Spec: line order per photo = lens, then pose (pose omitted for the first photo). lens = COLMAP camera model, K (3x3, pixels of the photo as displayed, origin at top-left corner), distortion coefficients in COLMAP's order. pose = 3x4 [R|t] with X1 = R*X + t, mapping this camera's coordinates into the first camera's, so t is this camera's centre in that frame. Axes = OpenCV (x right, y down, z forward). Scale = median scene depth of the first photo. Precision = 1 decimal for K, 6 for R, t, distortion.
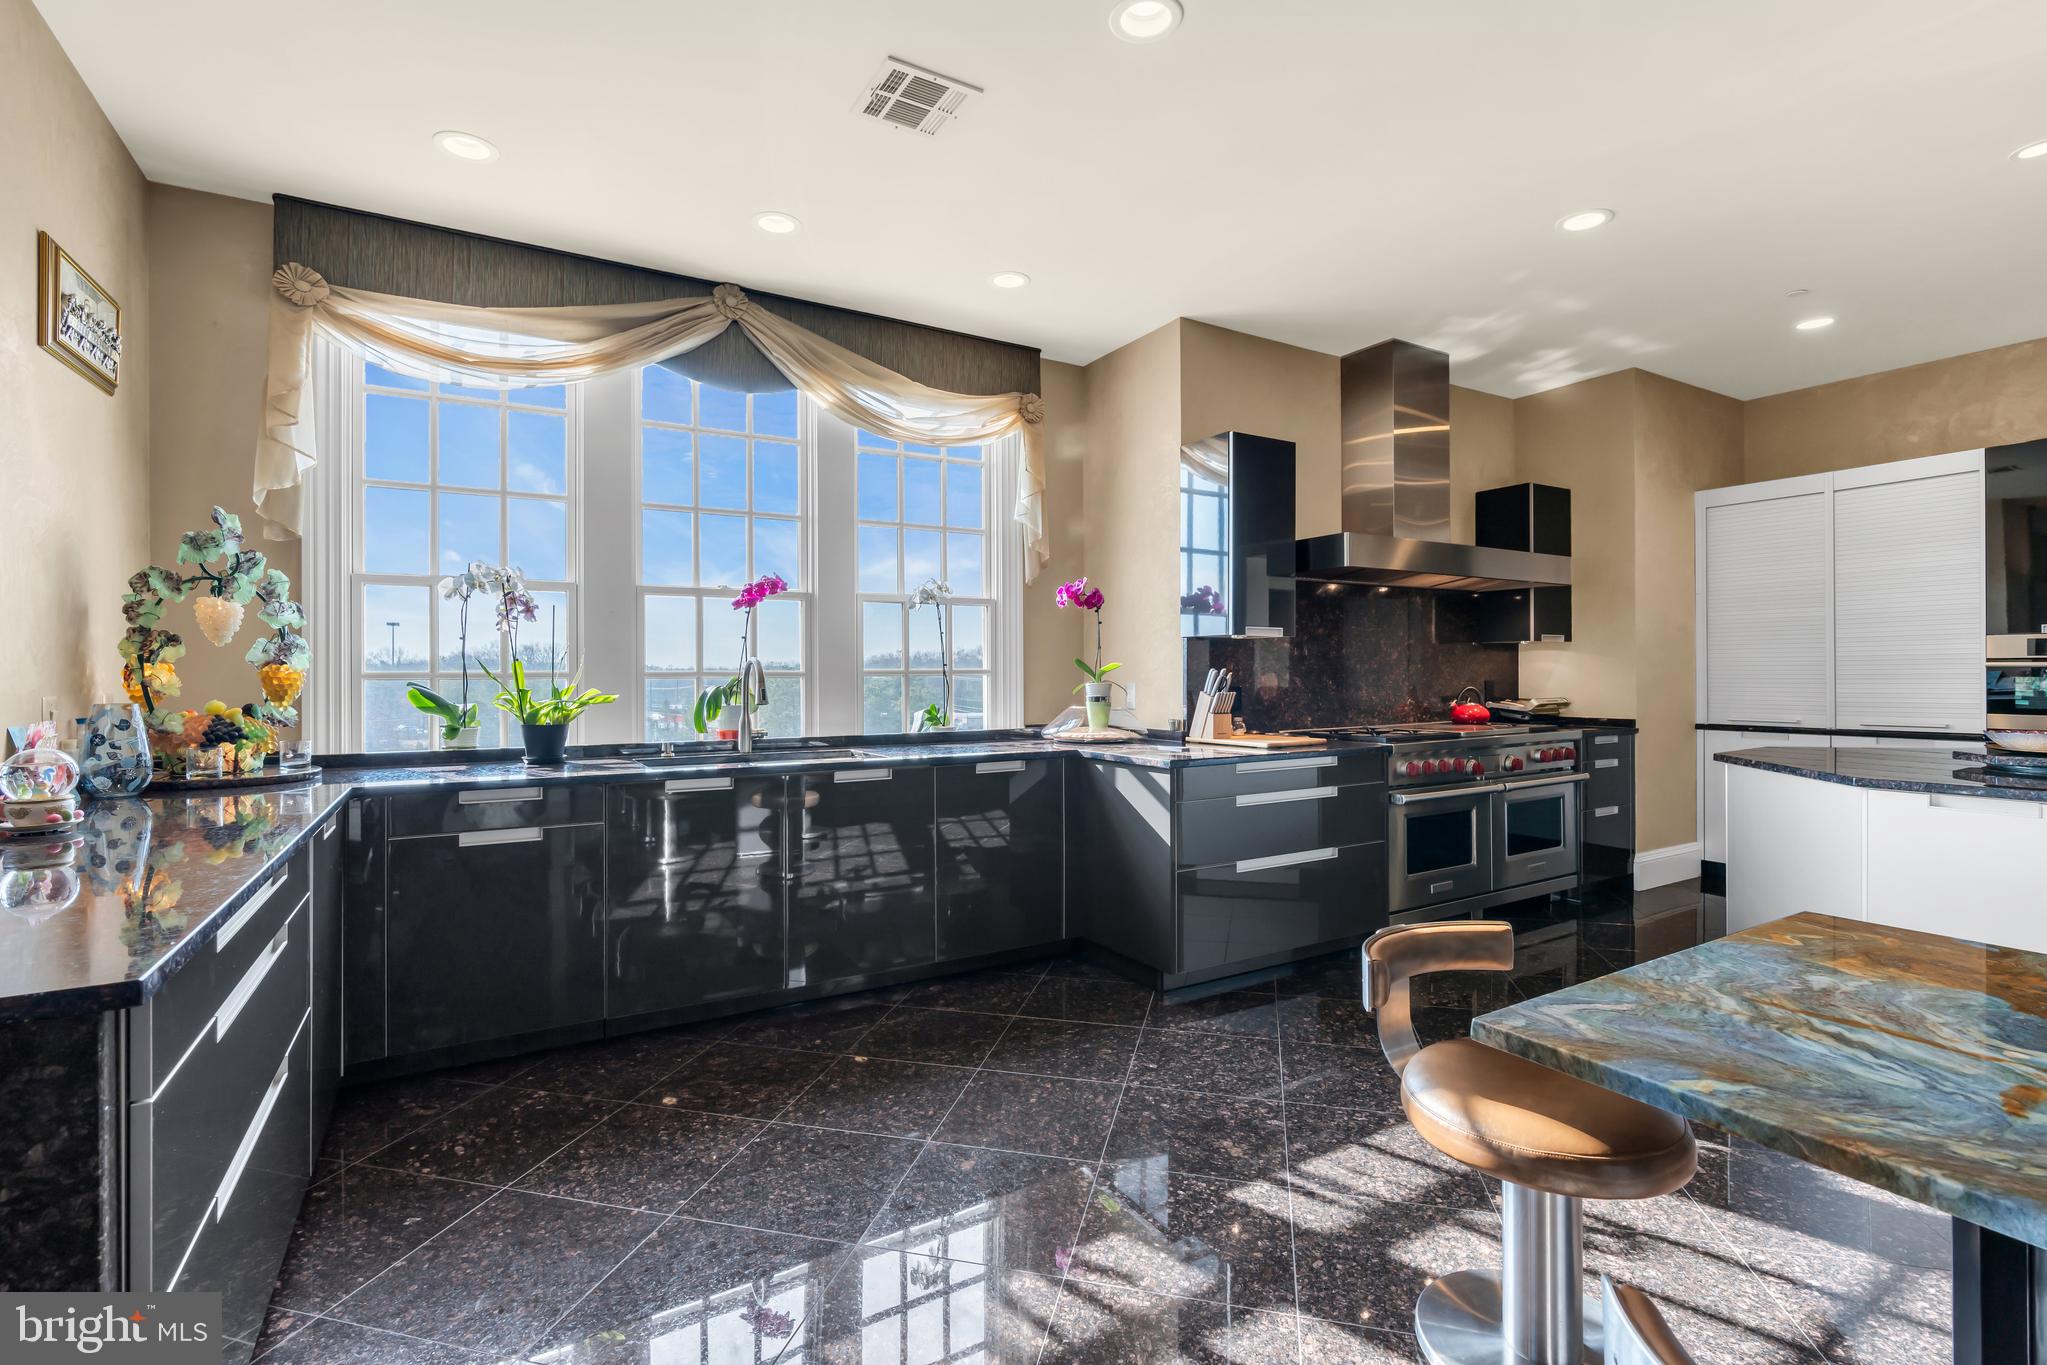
lens RADIAL K [[925.5, 0, 1018.3], [0, 925.5, 672.7], [0, 0, 1]] dist [-0.000826, -0.000104]
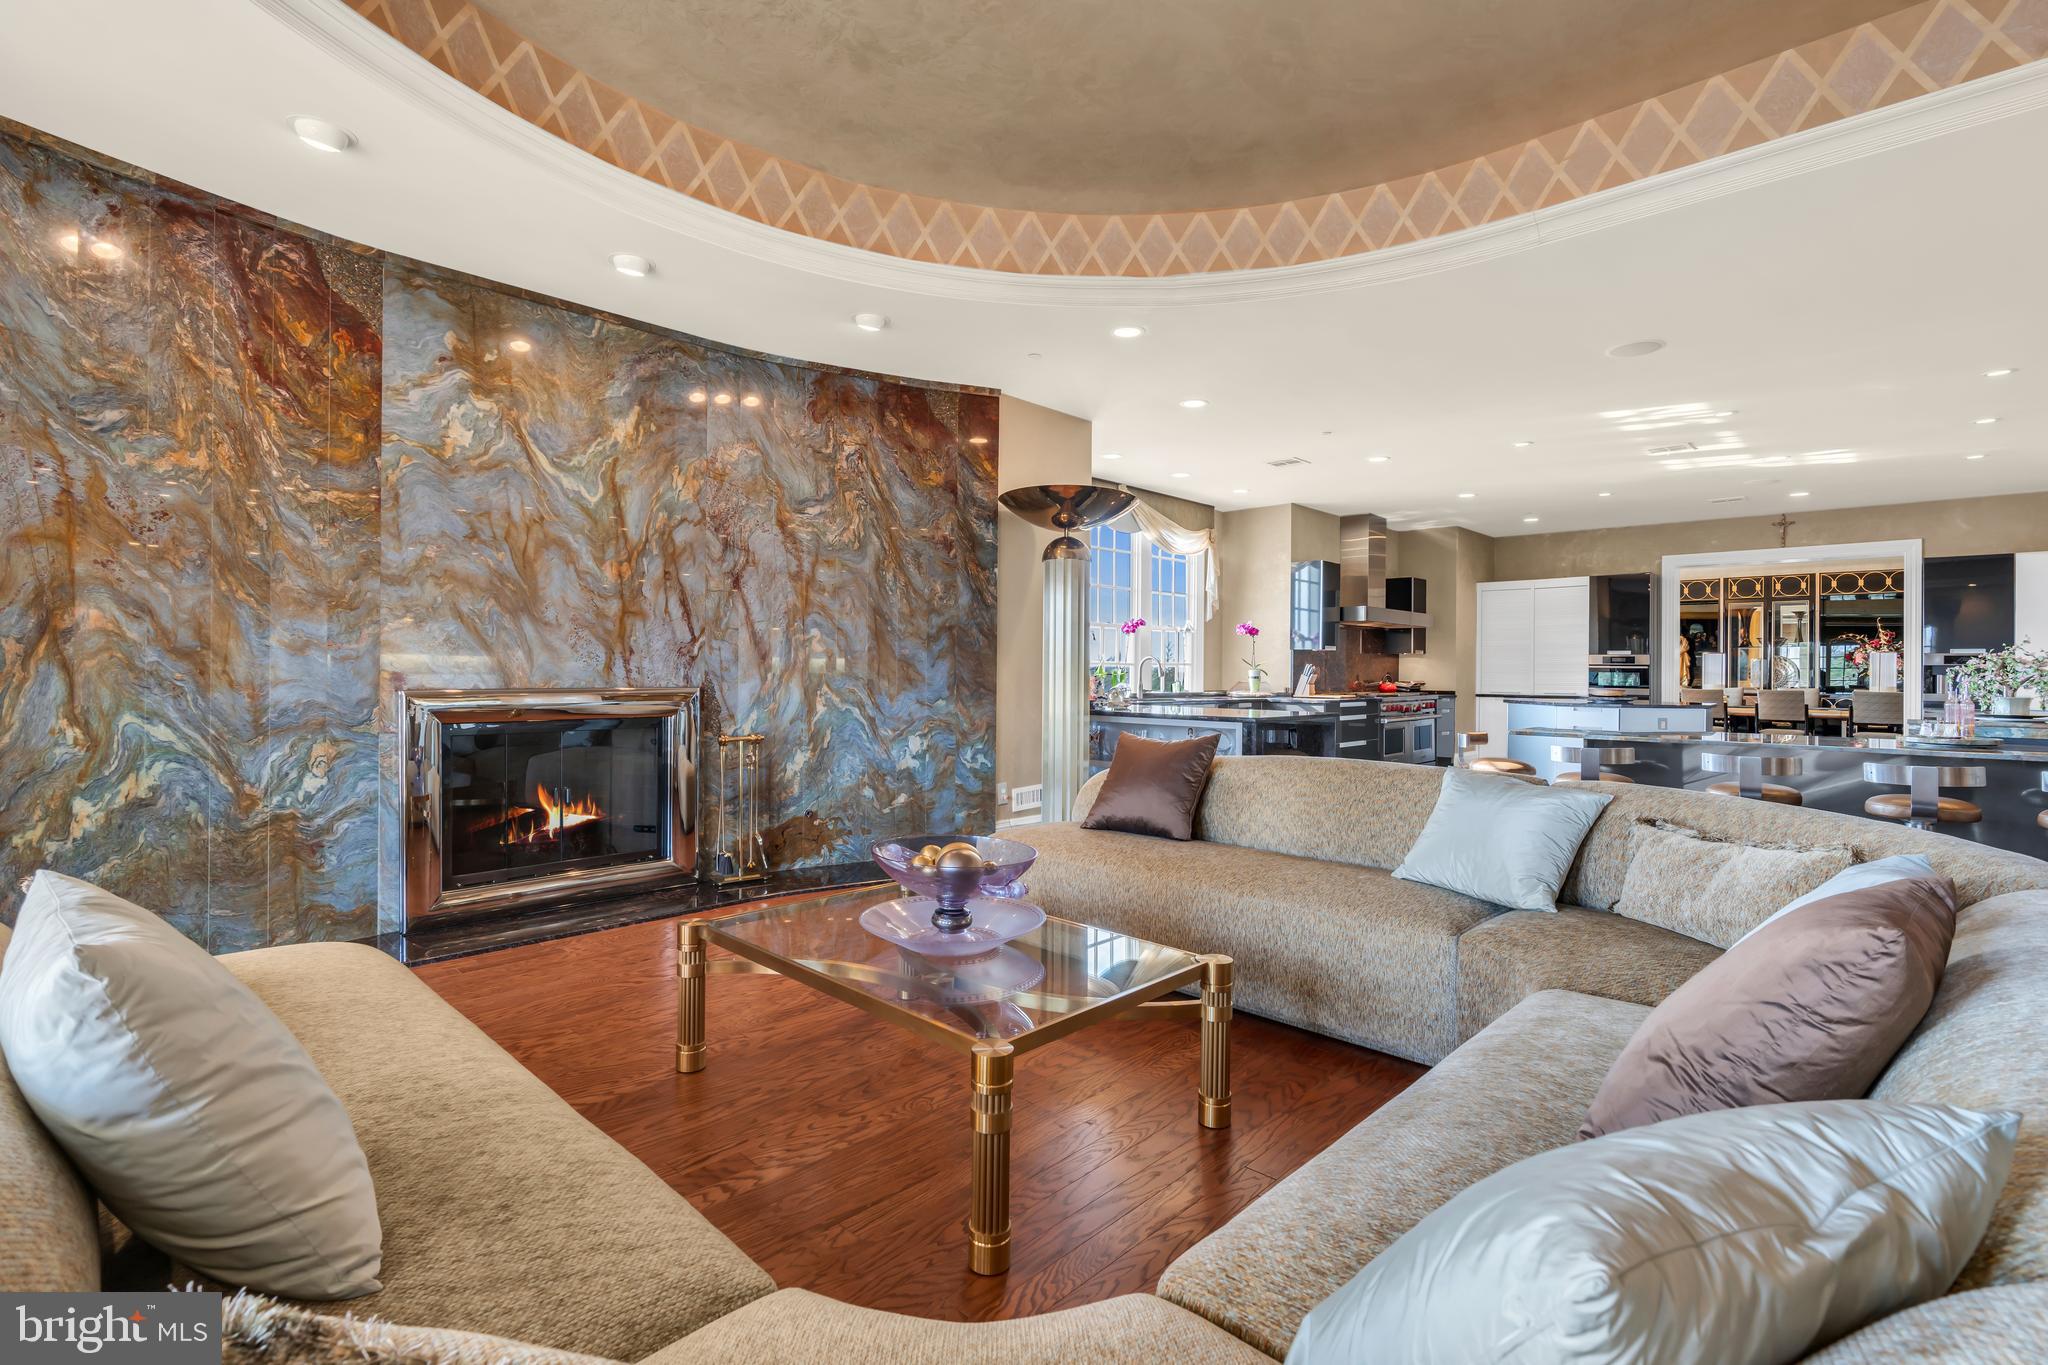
lens RADIAL K [[925.9, 0, 1019.3], [0, 925.9, 682.0], [0, 0, 1]] dist [-0.000826, -0.000104]
pose [[0.966740, 0.009786, 0.255574, -0.935641], [-0.013595, 0.999821, 0.013144, 0.016801], [-0.255399, -0.016181, 0.966700, -0.888808]]
